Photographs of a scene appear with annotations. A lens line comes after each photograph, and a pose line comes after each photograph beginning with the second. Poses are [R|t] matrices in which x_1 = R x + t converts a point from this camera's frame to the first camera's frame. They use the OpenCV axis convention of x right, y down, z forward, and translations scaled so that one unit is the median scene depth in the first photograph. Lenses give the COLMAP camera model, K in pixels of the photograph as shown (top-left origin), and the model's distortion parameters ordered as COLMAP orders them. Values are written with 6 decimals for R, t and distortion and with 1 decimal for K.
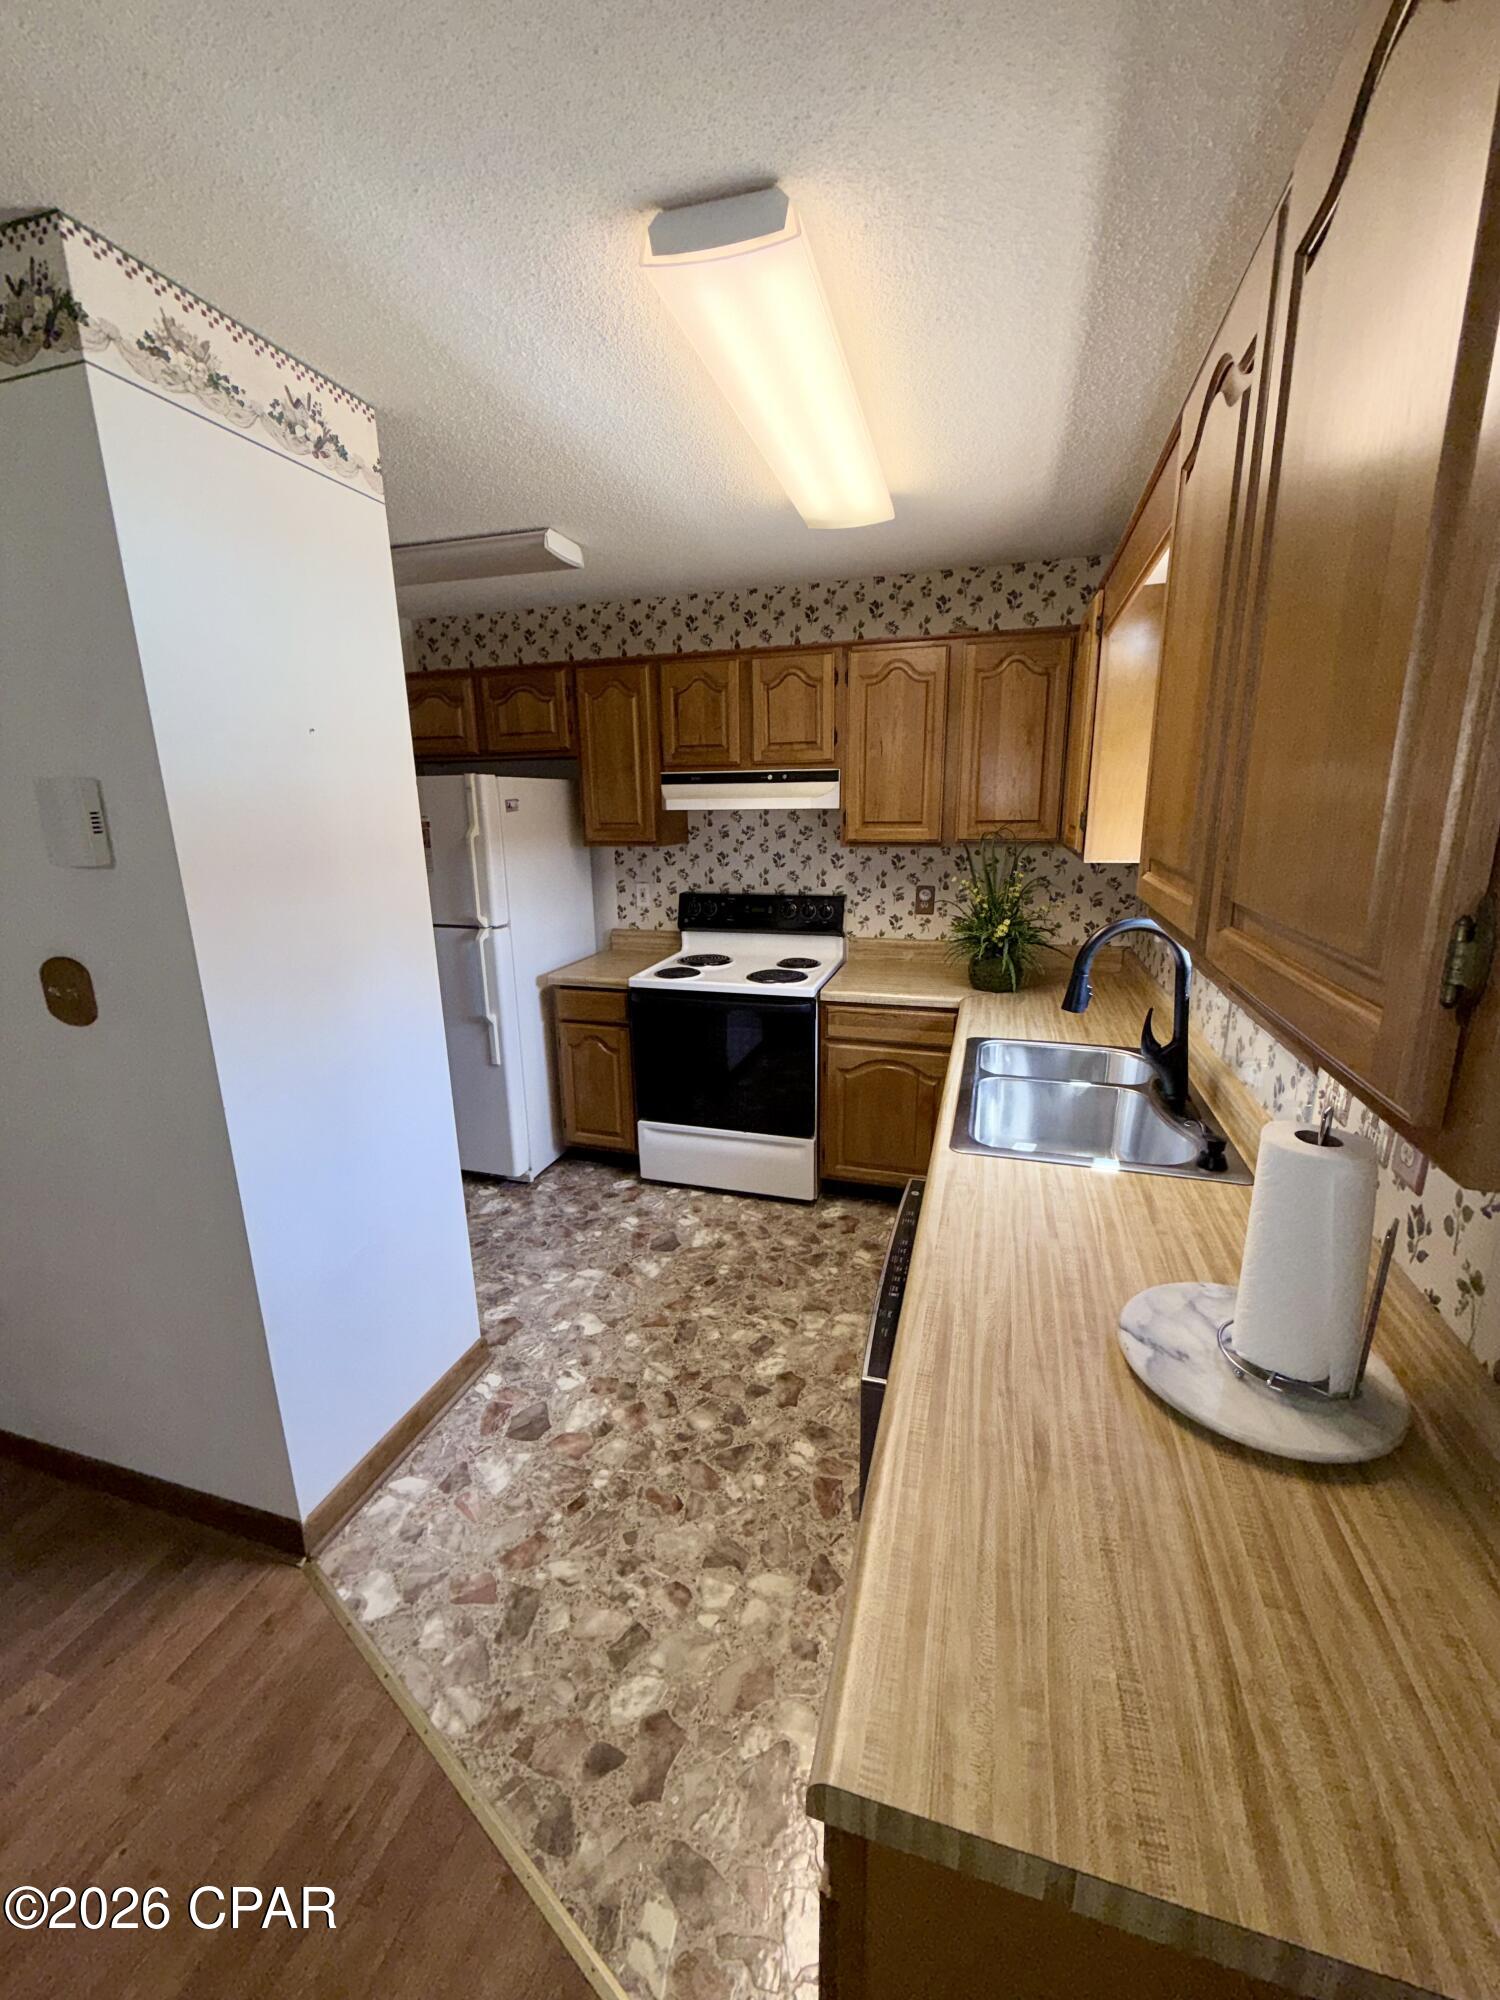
lens RADIAL K [[798.1, 0, 751.9], [0, 798.1, 995.6], [0, 0, 1]] dist [-0.002302, -0.000202]
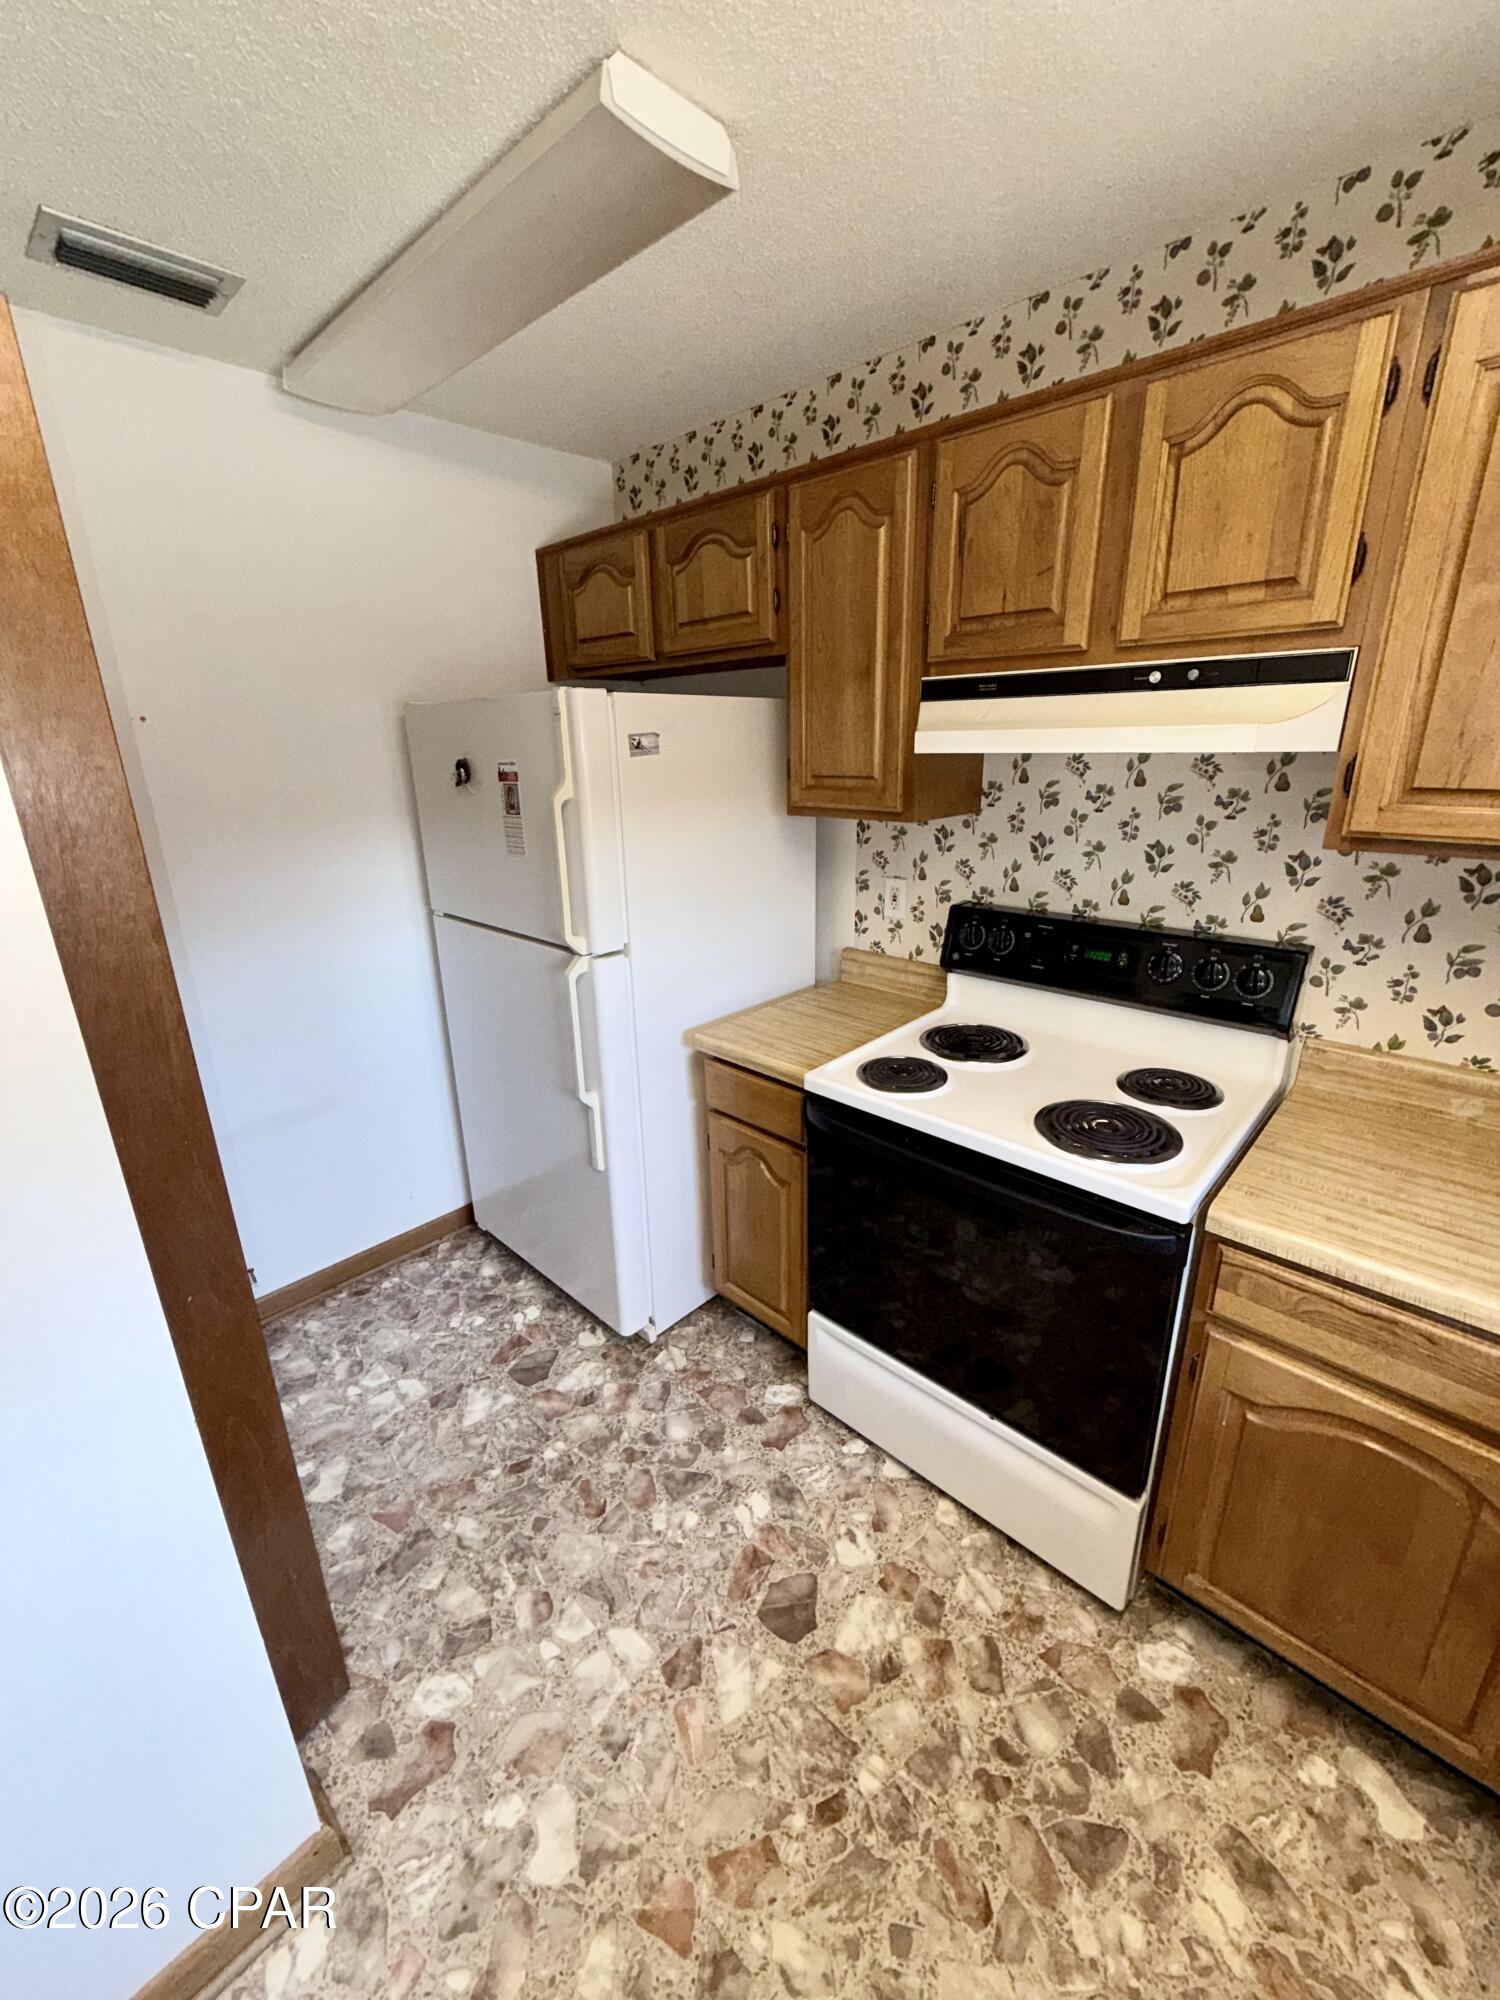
lens RADIAL K [[798.1, 0, 749.1], [0, 798.1, 994.2], [0, 0, 1]] dist [-0.002302, -0.000202]
pose [[0.893865, 0.133278, -0.428069, 0.032197], [-0.100476, 0.990057, 0.098444, -0.118512], [0.436933, -0.044985, 0.898369, 0.485577]]
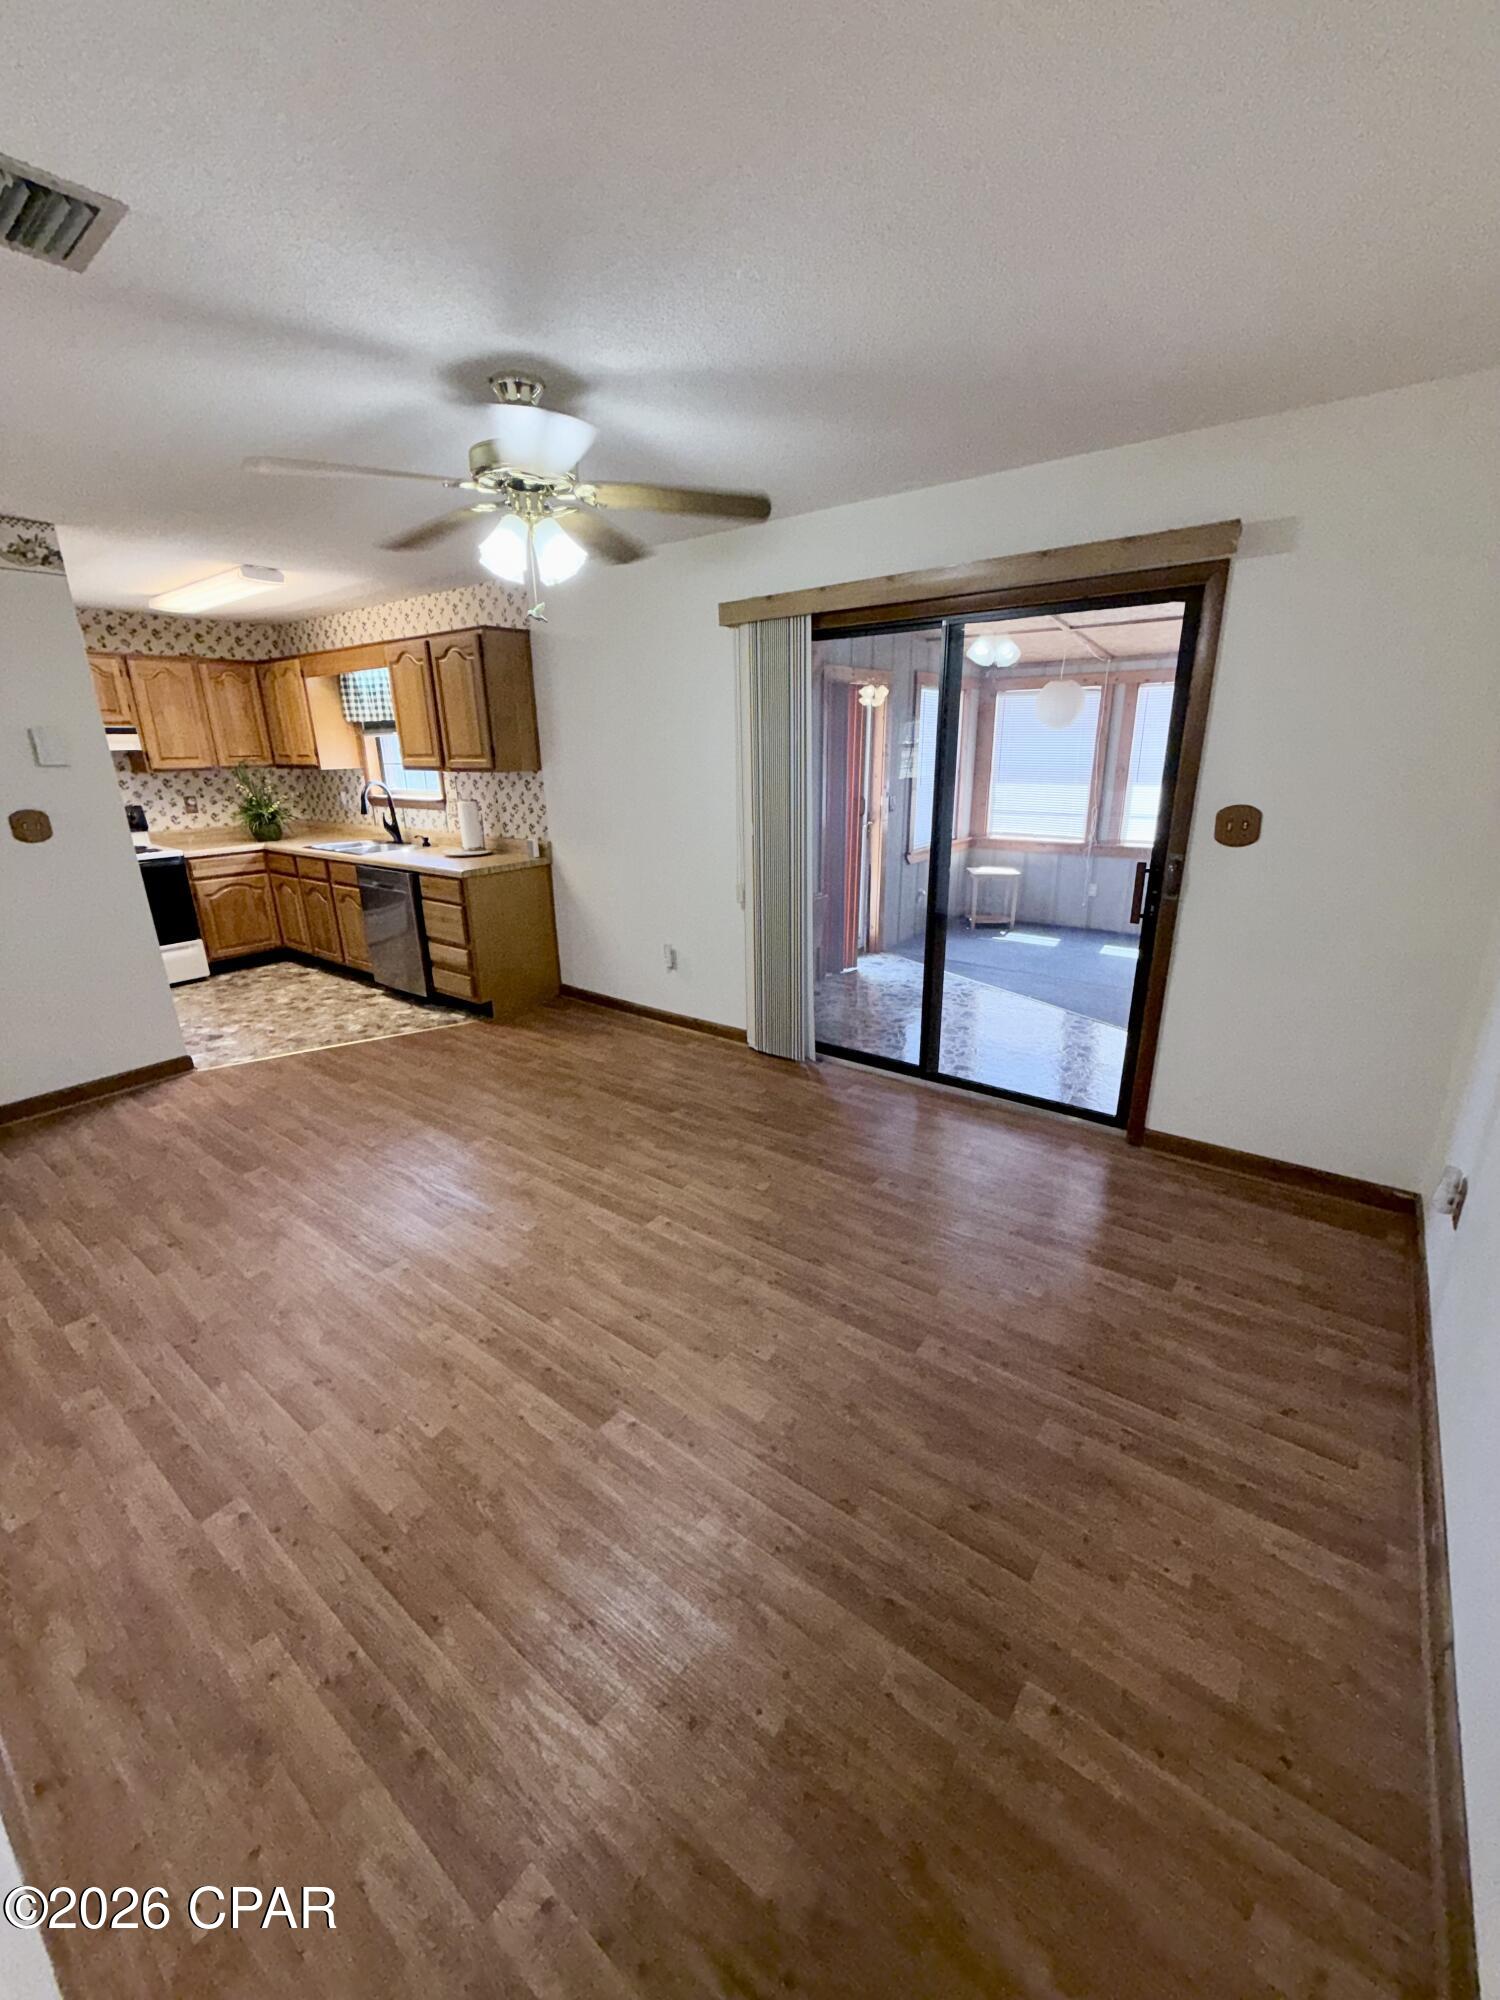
lens RADIAL K [[798.1, 0, 756.6], [0, 798.1, 1001.3], [0, 0, 1]] dist [-0.002302, -0.000202]
pose [[0.342197, -0.281559, 0.896452, -1.066109], [0.232697, 0.949725, 0.209465, 0.214782], [-0.910359, 0.136923, 0.390511, -0.755604]]
